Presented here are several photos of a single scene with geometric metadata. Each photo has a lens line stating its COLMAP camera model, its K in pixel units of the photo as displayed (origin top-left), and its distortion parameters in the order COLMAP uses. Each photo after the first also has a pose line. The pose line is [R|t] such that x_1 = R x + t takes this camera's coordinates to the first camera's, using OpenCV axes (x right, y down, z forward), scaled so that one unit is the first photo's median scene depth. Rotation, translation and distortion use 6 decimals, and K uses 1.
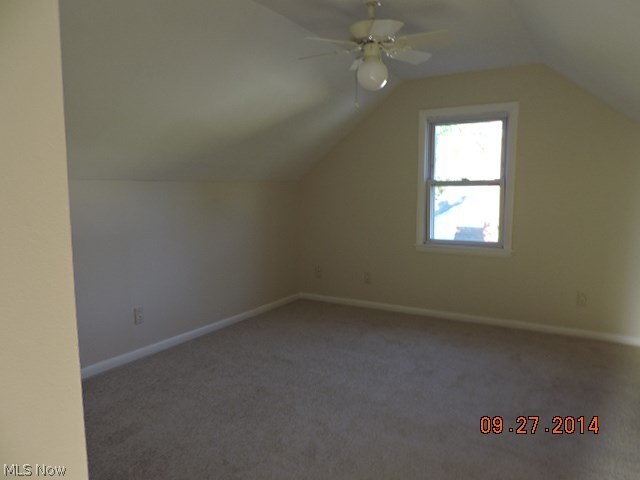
lens RADIAL K [[463.6, 0, 320.0], [0, 463.6, 240.0], [0, 0, 1]] dist [-0.015751, 0.002663]
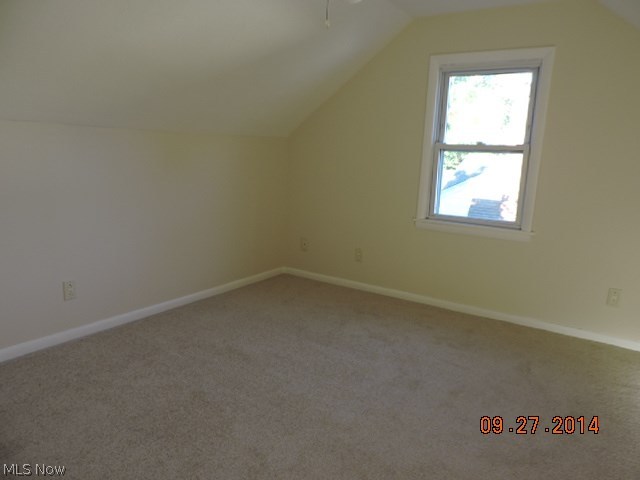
lens RADIAL K [[463.6, 0, 320.0], [0, 463.6, 240.0], [0, 0, 1]] dist [-0.015751, 0.002663]
pose [[0.998212, 0.052077, -0.029330, 0.068341], [-0.049664, 0.995739, 0.077705, -0.011841], [0.033251, -0.076110, 0.996545, 0.177668]]
